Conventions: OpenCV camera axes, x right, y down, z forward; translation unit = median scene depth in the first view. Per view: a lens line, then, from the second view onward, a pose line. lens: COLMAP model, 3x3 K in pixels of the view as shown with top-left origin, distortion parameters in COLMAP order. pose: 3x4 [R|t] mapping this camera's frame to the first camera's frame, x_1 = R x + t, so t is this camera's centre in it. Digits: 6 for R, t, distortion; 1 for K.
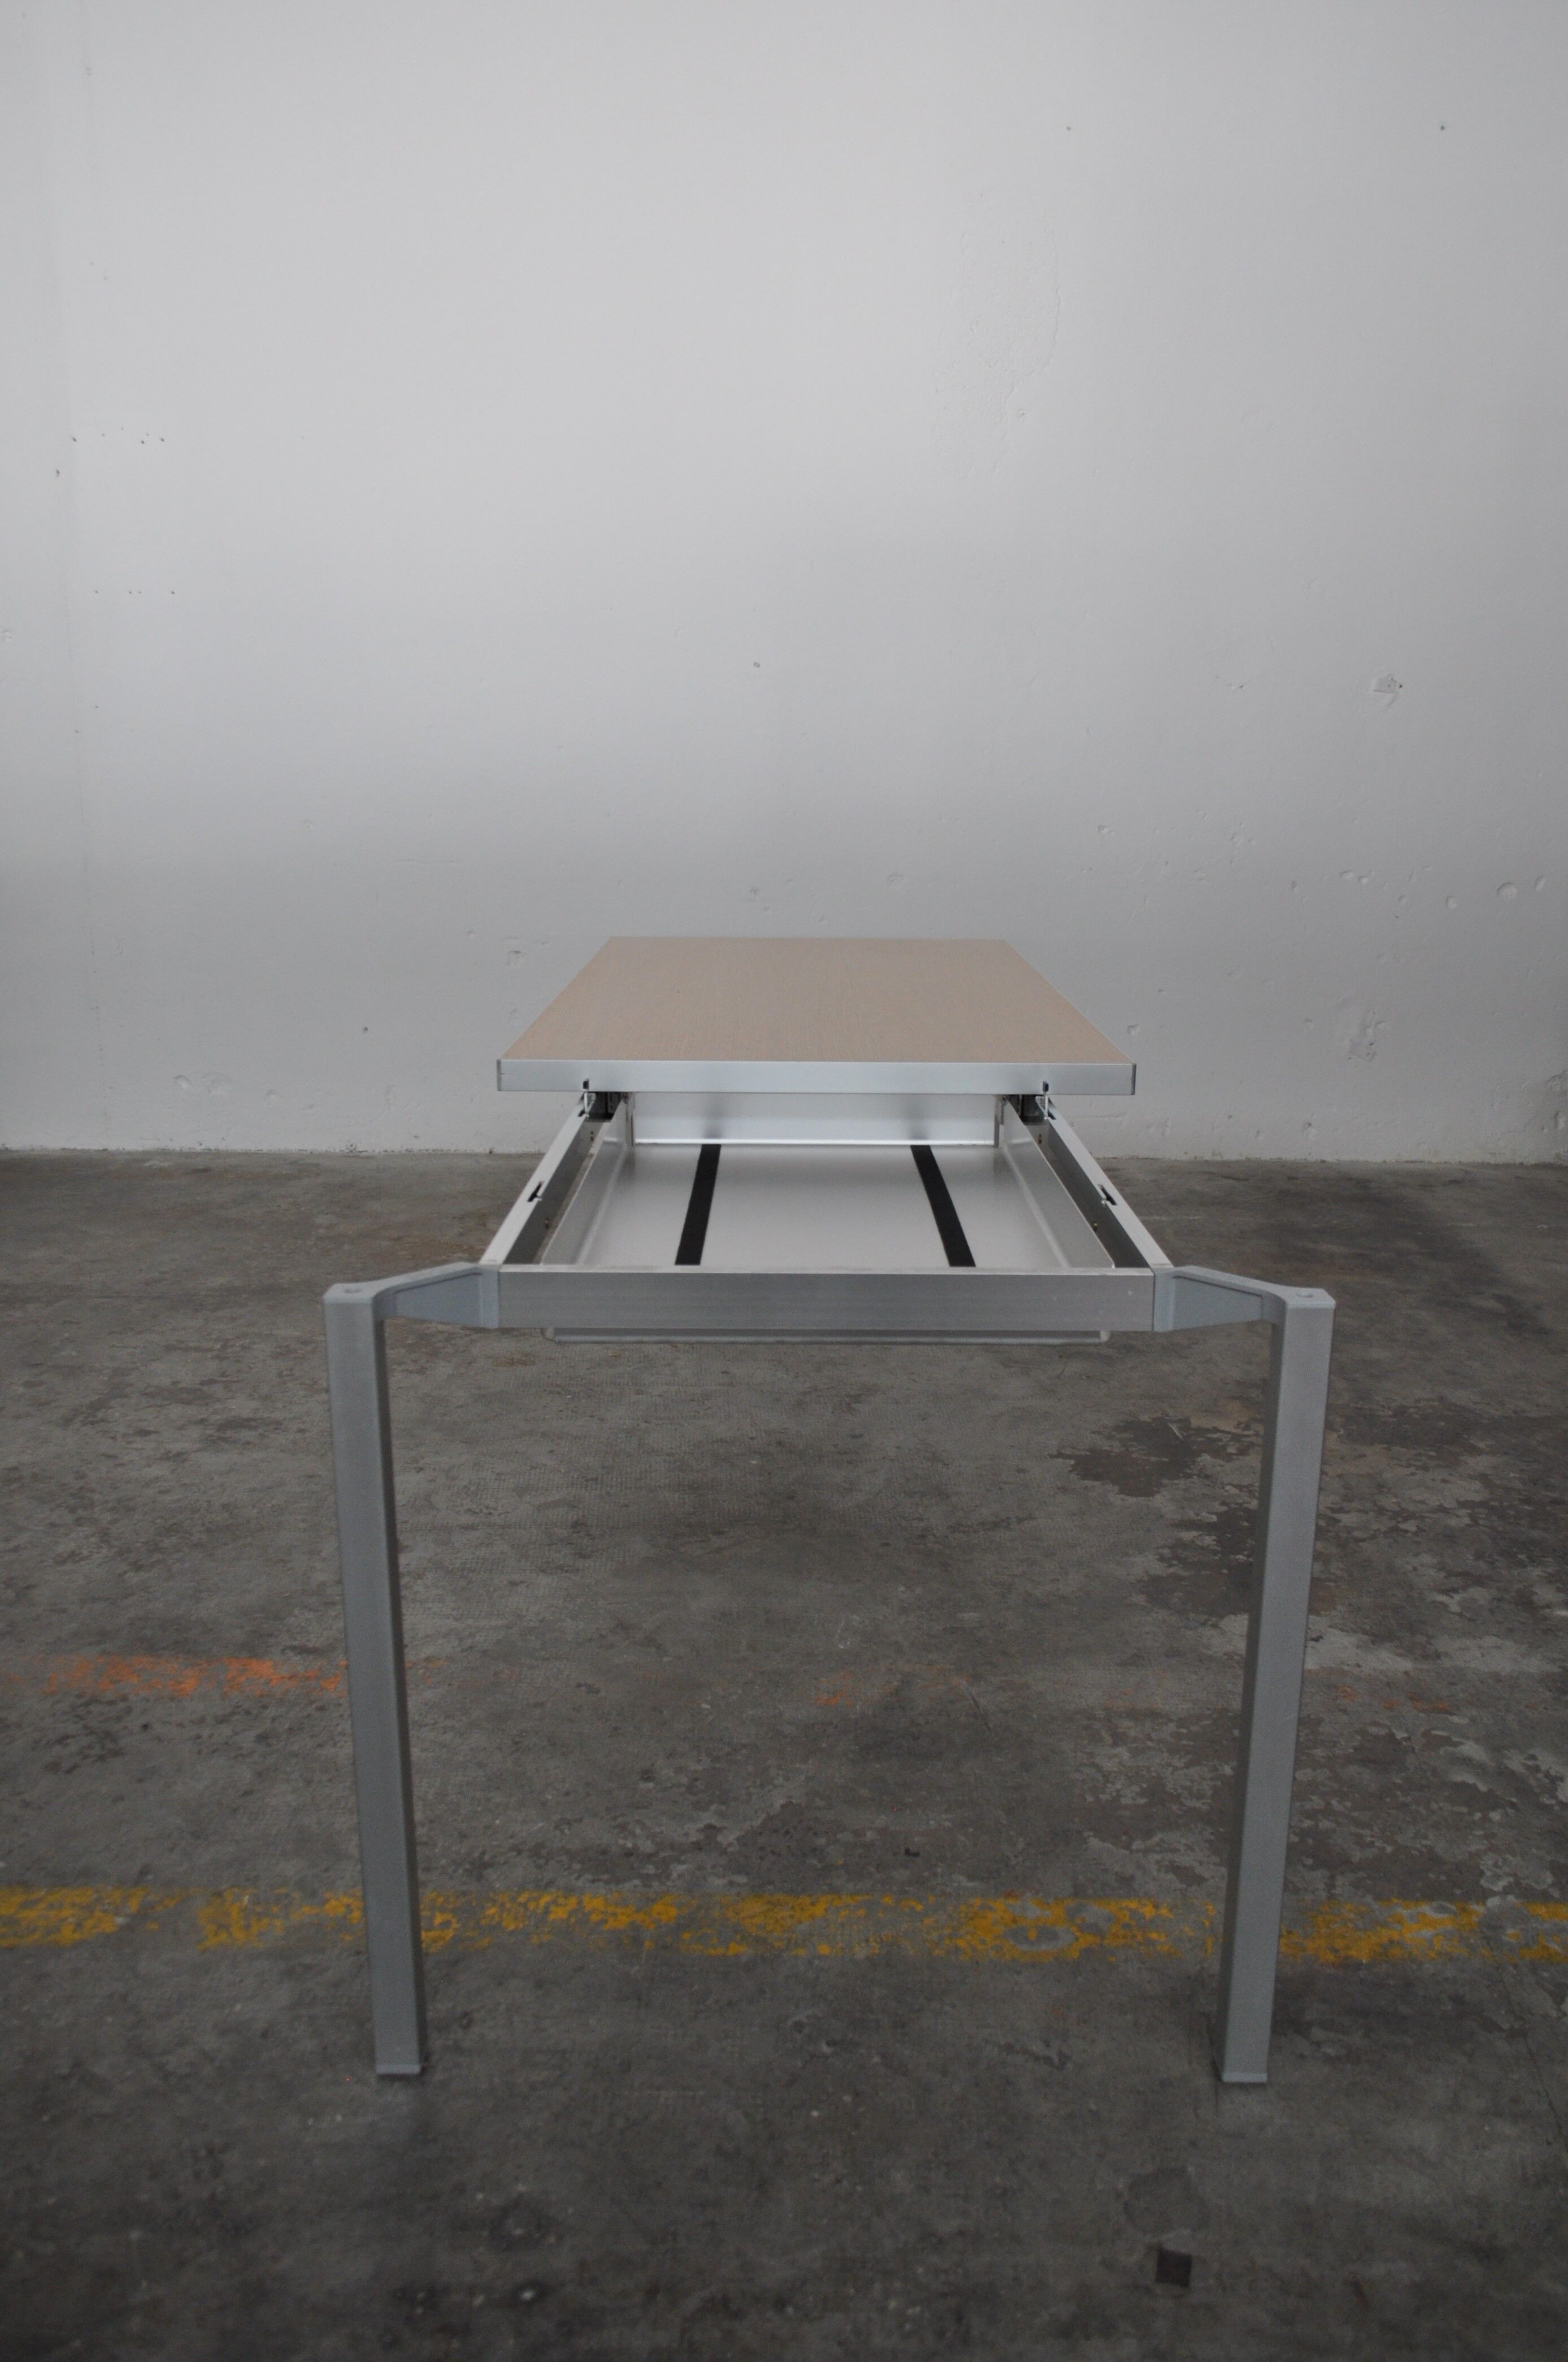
lens RADIAL K [[1839.0, 0, 784.0], [0, 1839.0, 1181.0], [0, 0, 1]] dist [-0.012725, -0.005315]
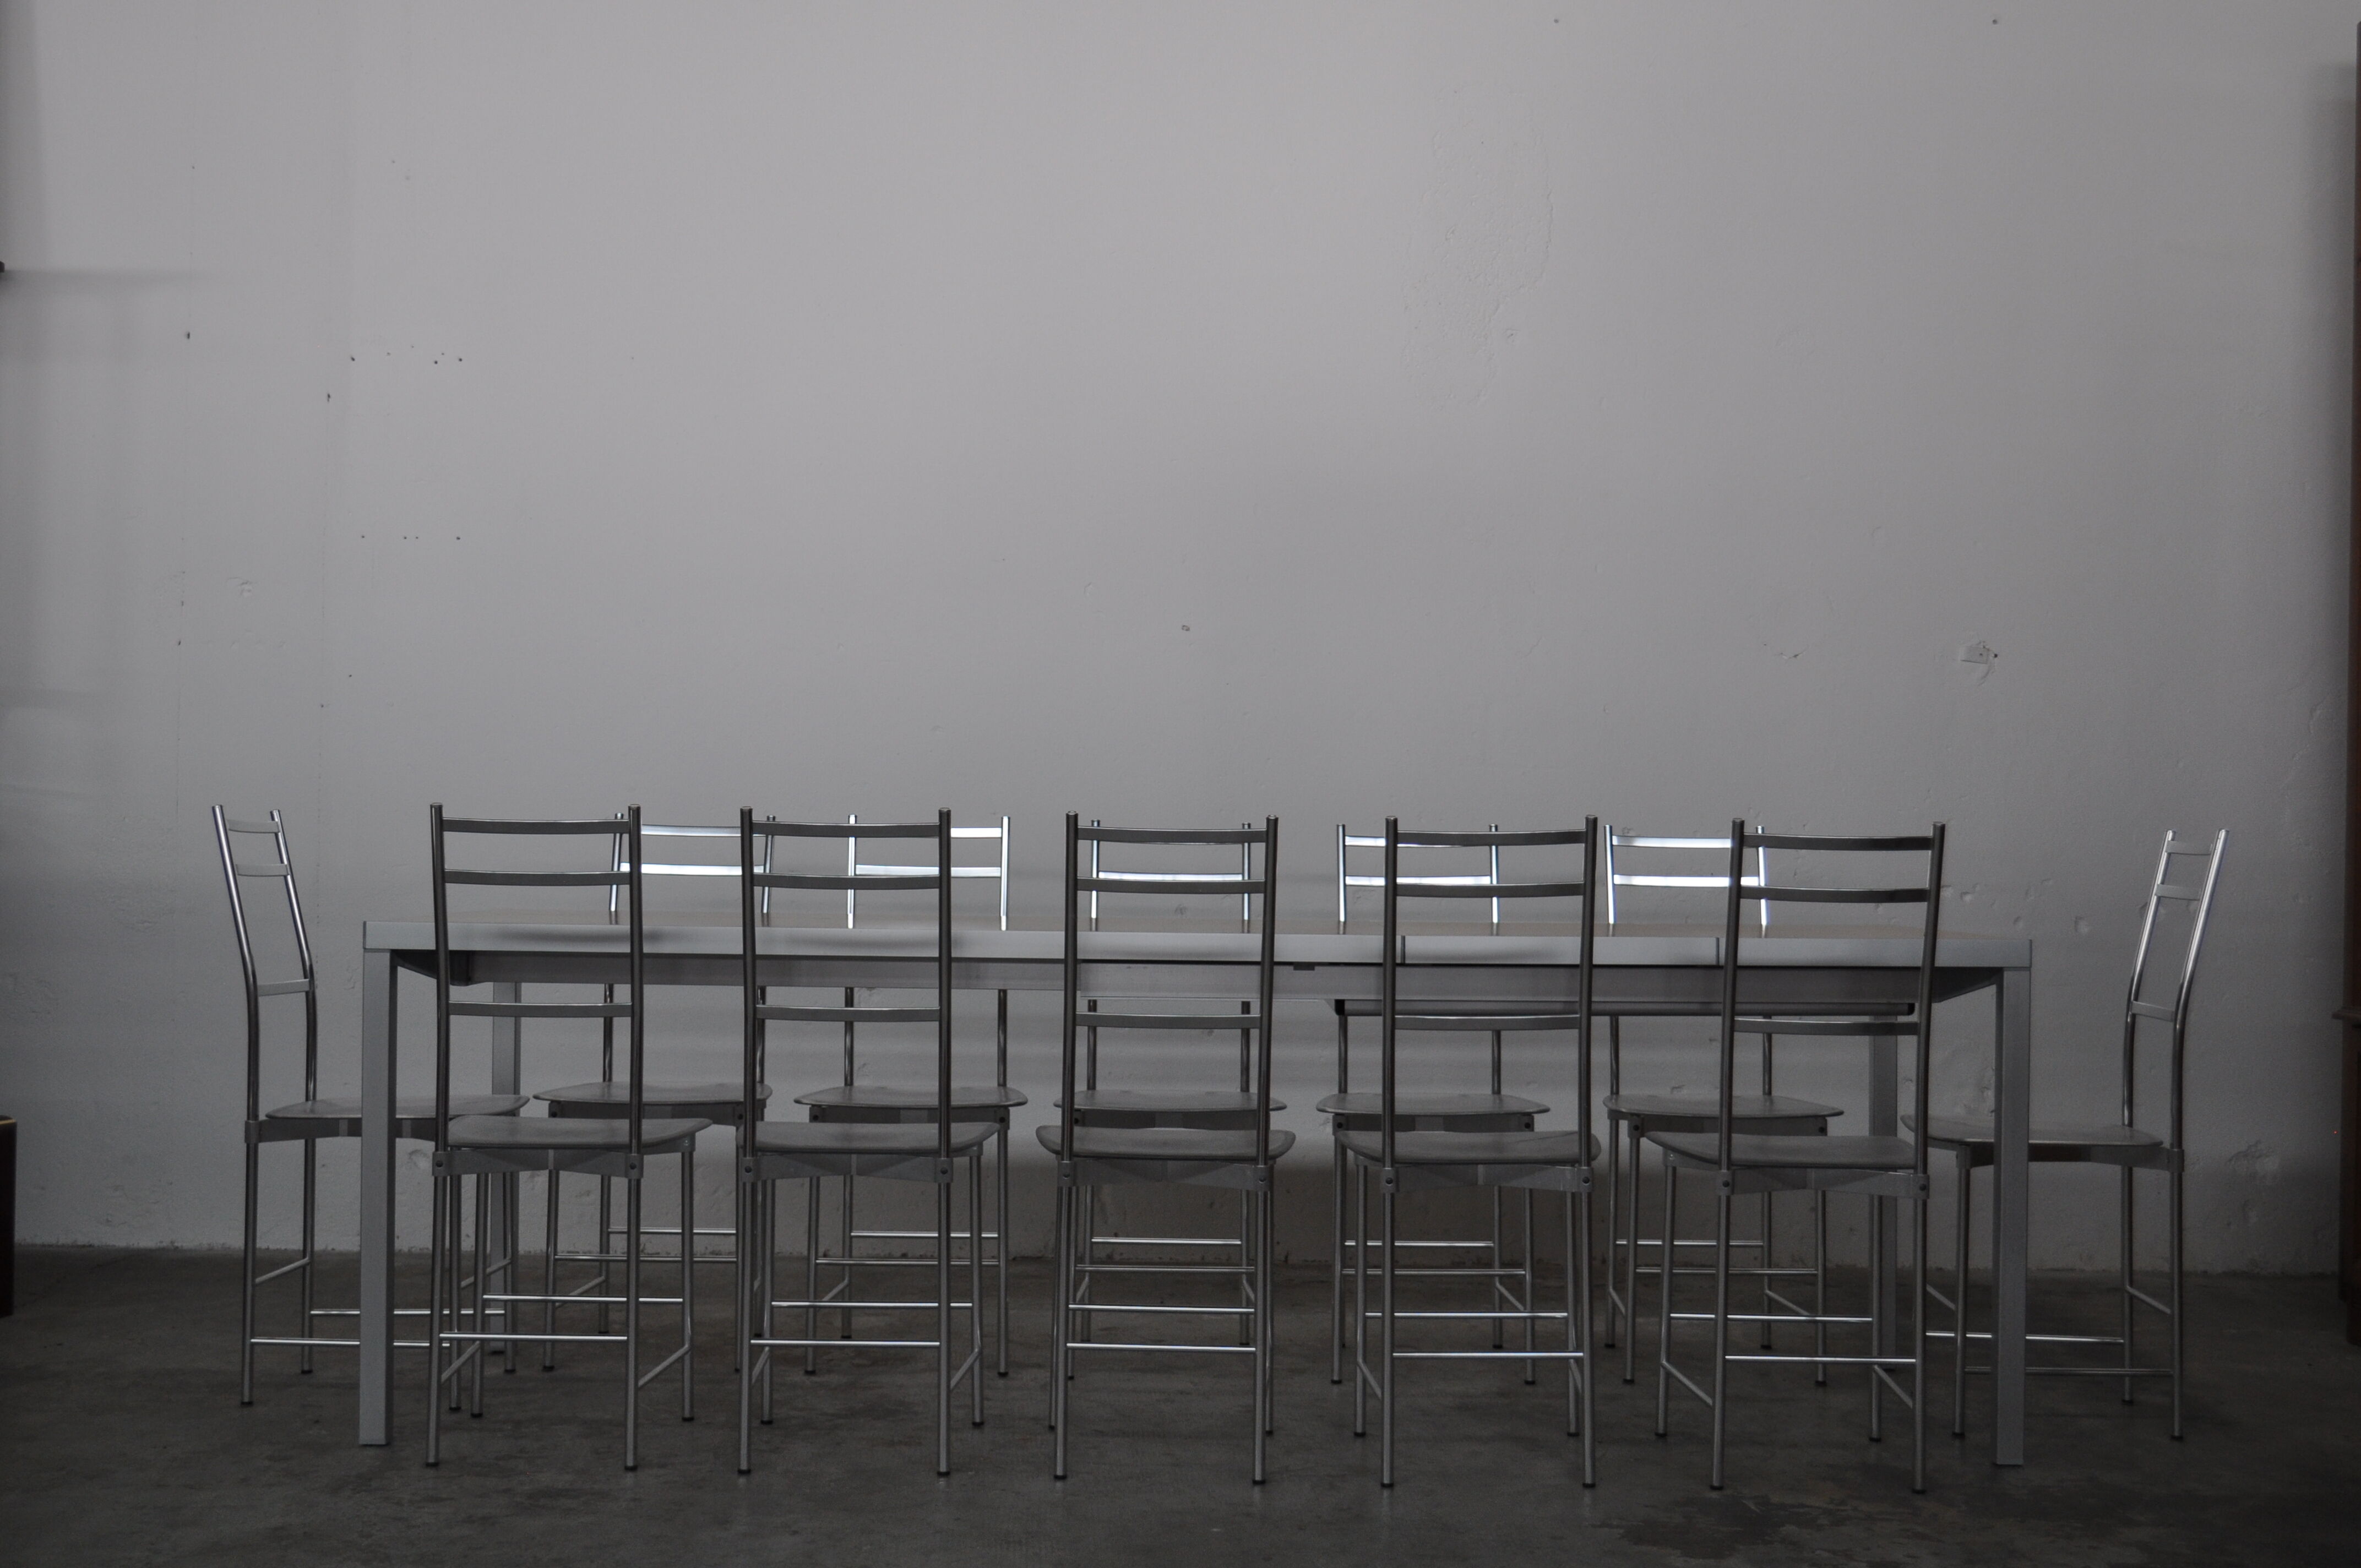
lens RADIAL K [[2699.5, 0, 1180.5], [0, 2699.5, 784.0], [0, 0, 1]] dist [-0.021067, -0.016885]
pose [[0.999987, 0.002647, 0.004305, -0.037177], [-0.001481, 0.967914, -0.251276, 0.131946], [-0.004832, 0.251266, 0.967906, -0.193506]]
